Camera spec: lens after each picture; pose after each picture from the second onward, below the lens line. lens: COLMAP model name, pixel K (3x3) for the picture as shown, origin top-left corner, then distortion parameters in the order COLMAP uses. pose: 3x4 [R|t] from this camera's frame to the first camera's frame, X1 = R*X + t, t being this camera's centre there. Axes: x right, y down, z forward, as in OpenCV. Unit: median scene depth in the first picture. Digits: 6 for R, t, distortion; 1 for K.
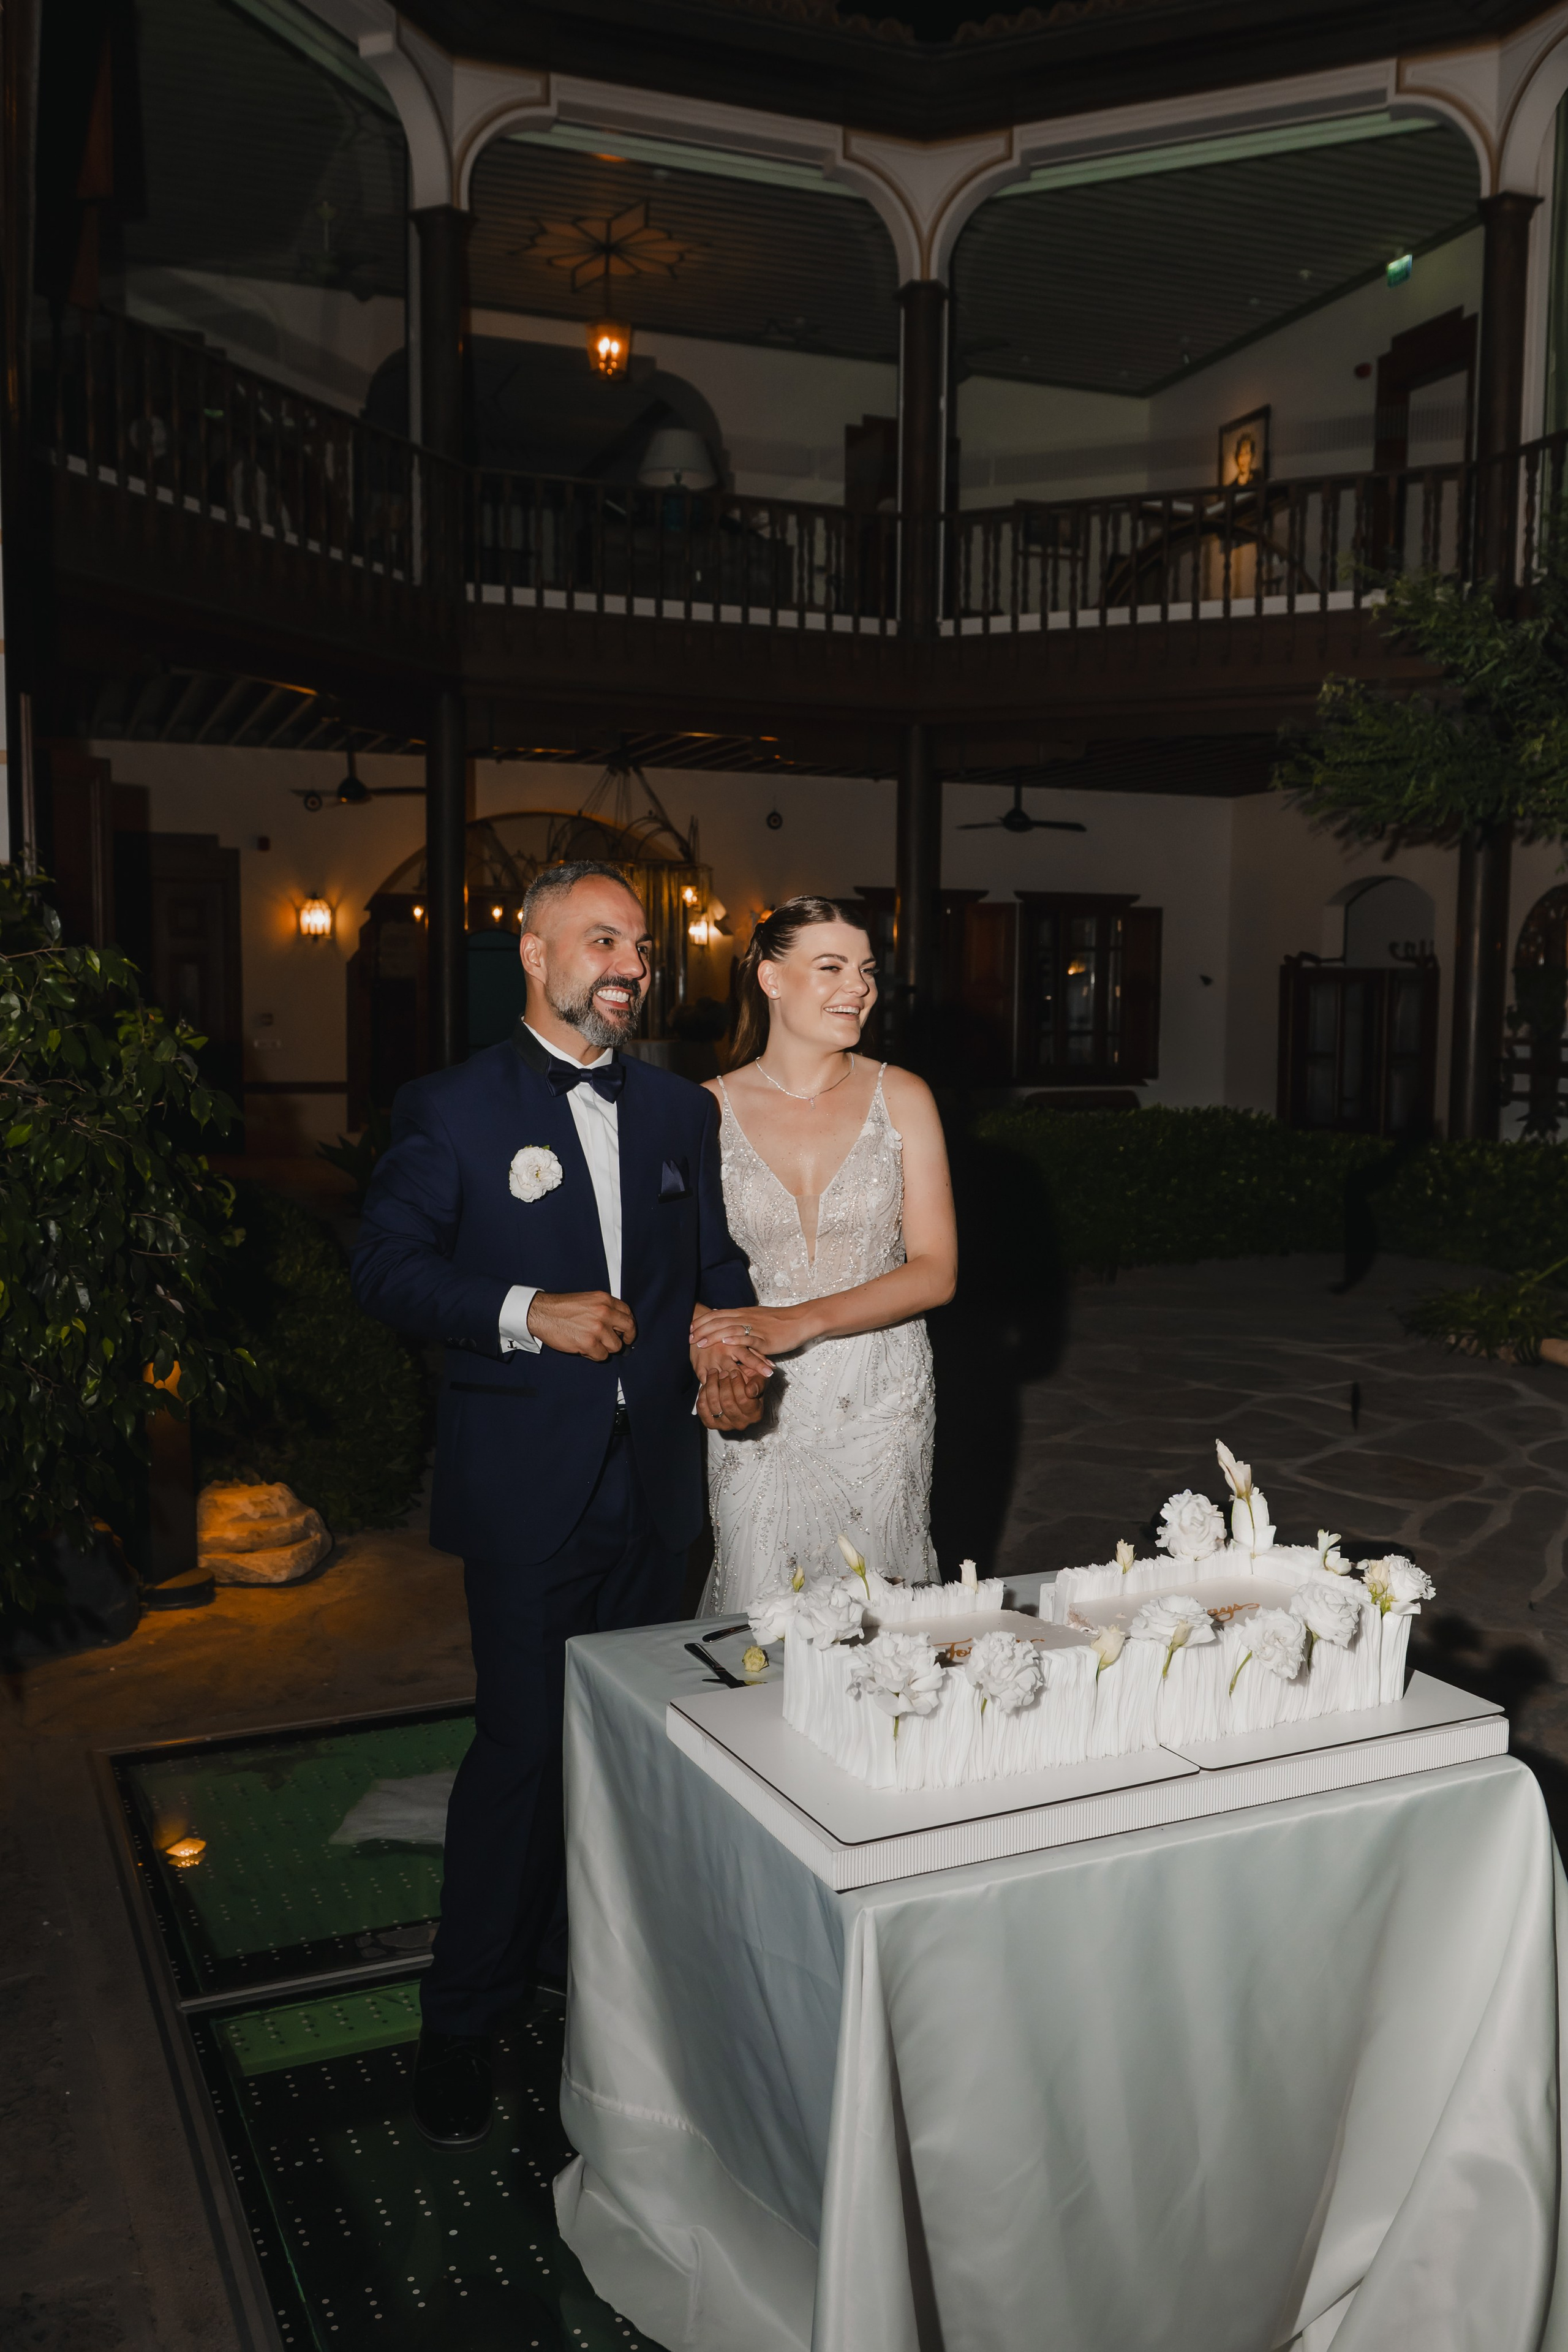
lens RADIAL K [[1890.6, 0, 784.0], [0, 1890.6, 1176.0], [0, 0, 1]] dist [-0.002404, -0.001731]
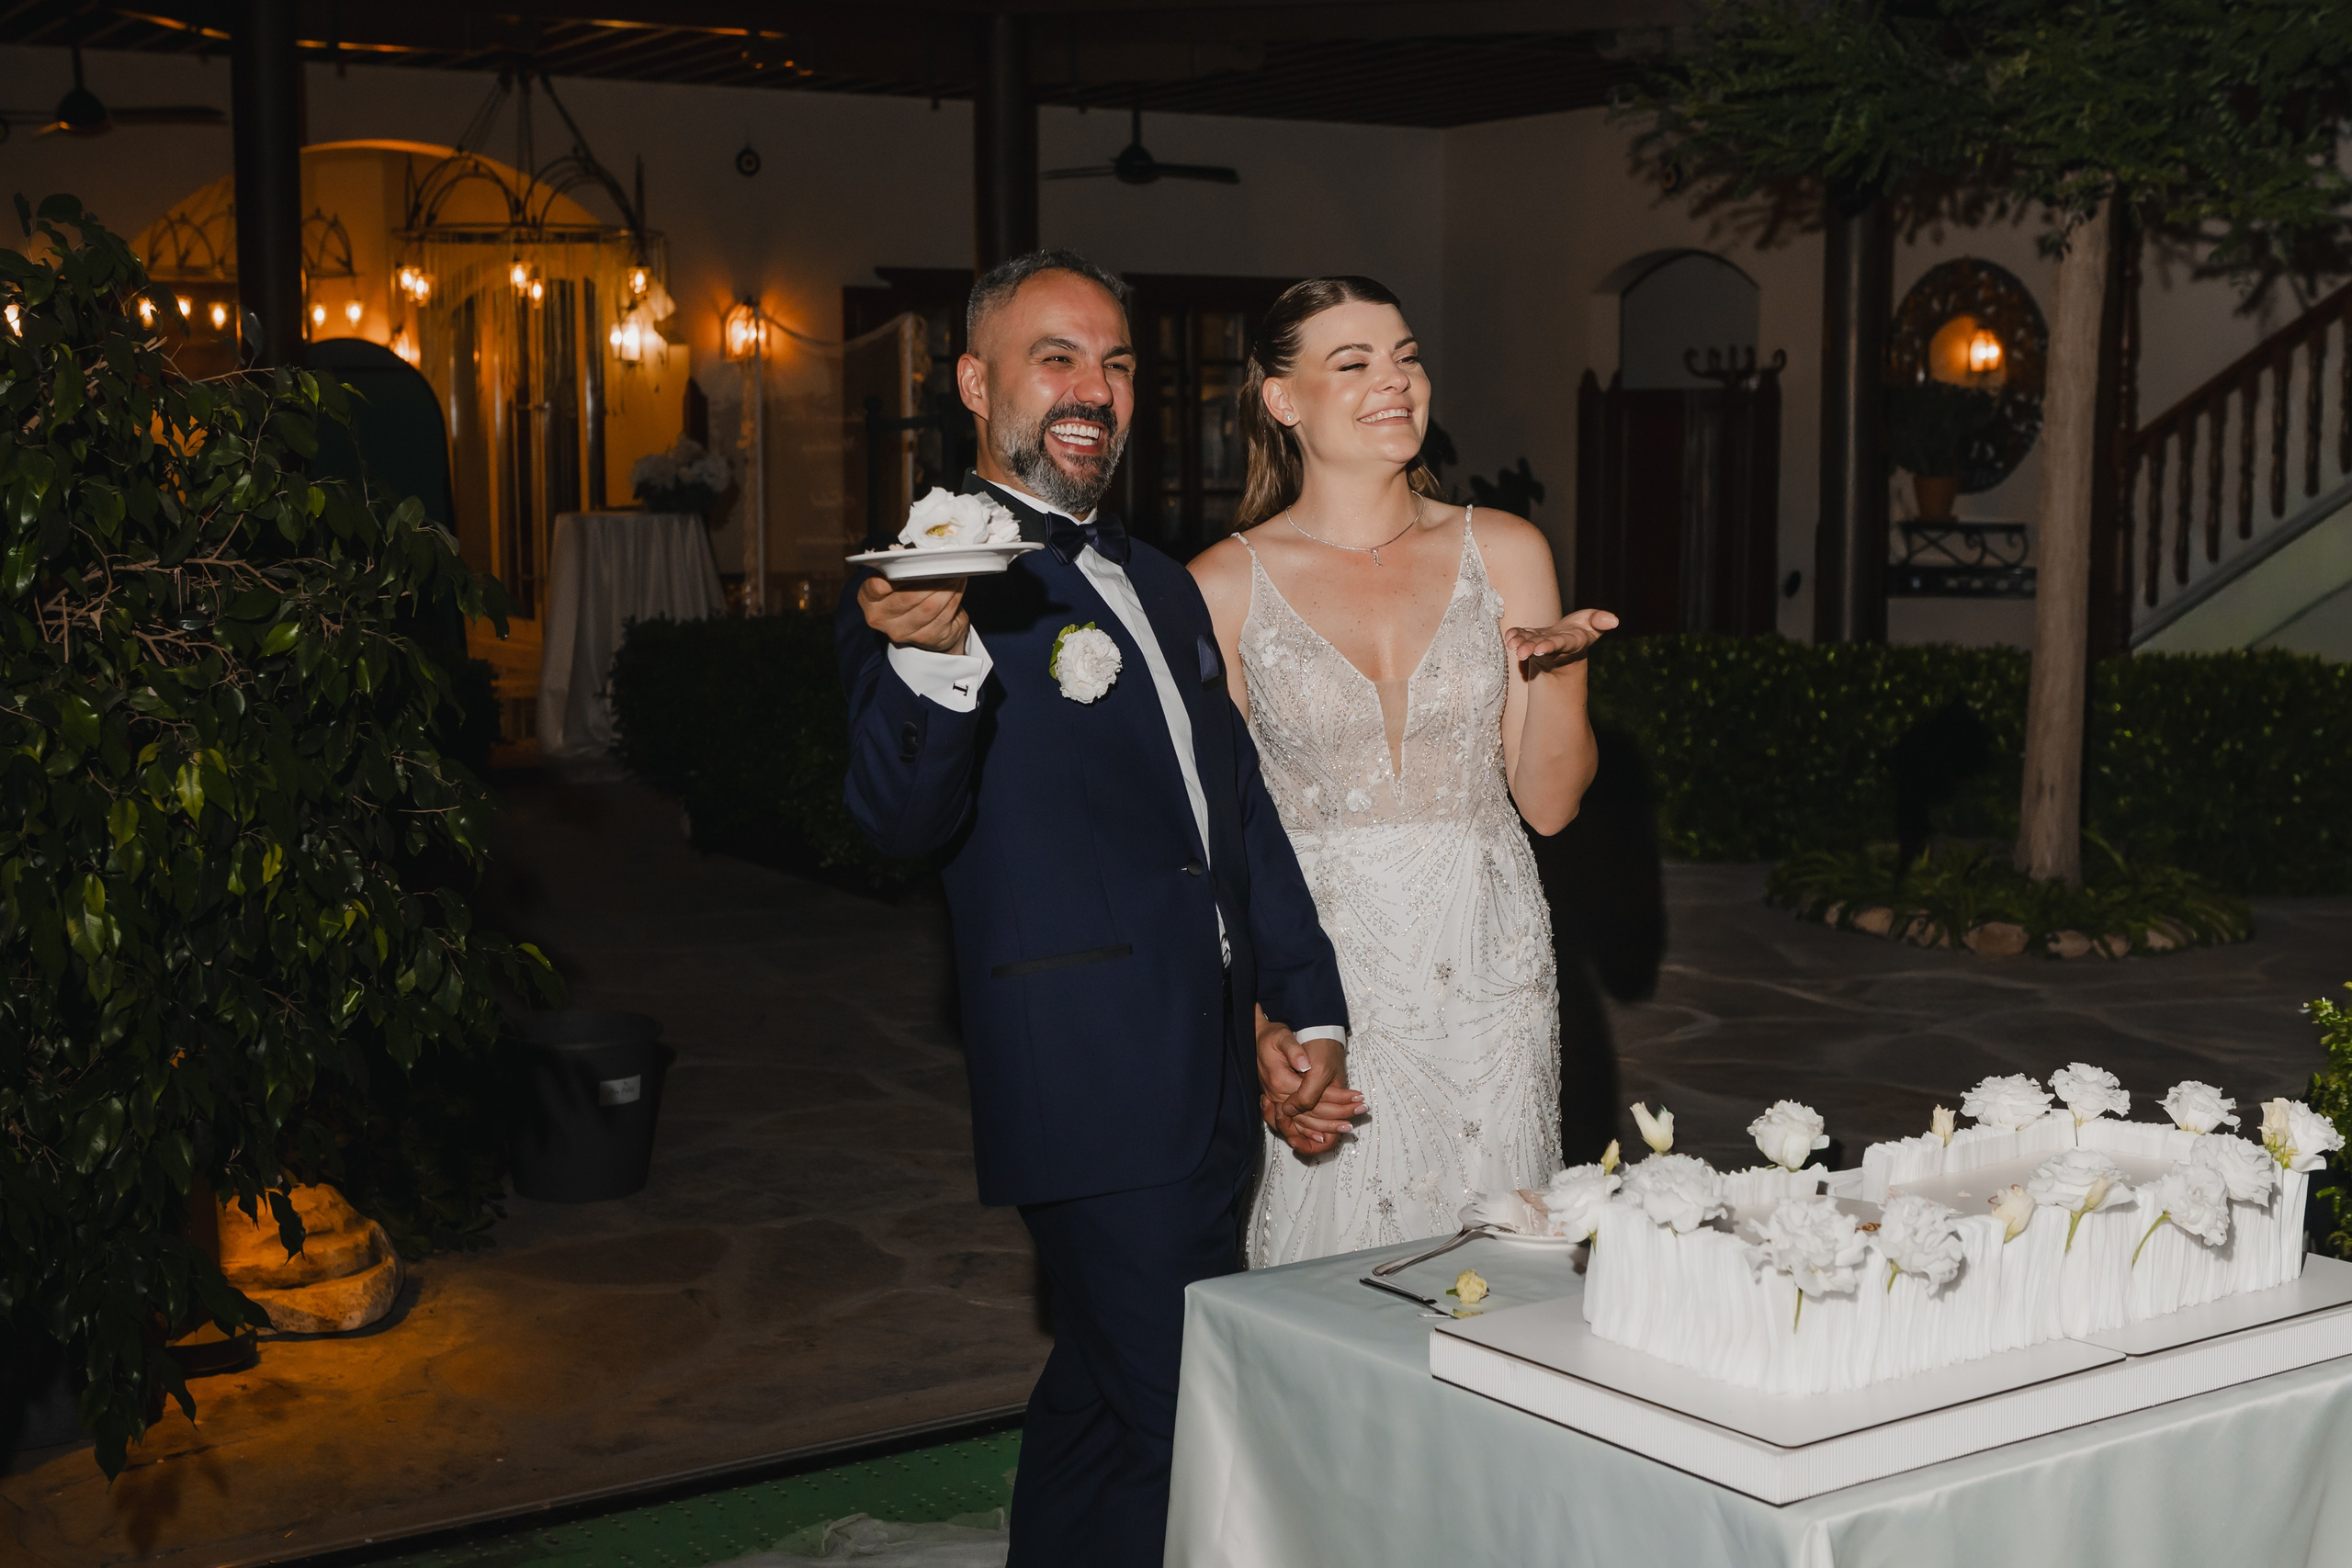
lens RADIAL K [[3014.7, 0, 1174.3], [0, 3014.7, 723.4], [0, 0, 1]] dist [0.011941, 0.019200]
pose [[0.987384, -0.025469, 0.156284, -0.144755], [0.025609, 0.999671, 0.001118, 0.009766], [-0.156261, 0.002898, 0.987712, -0.088256]]
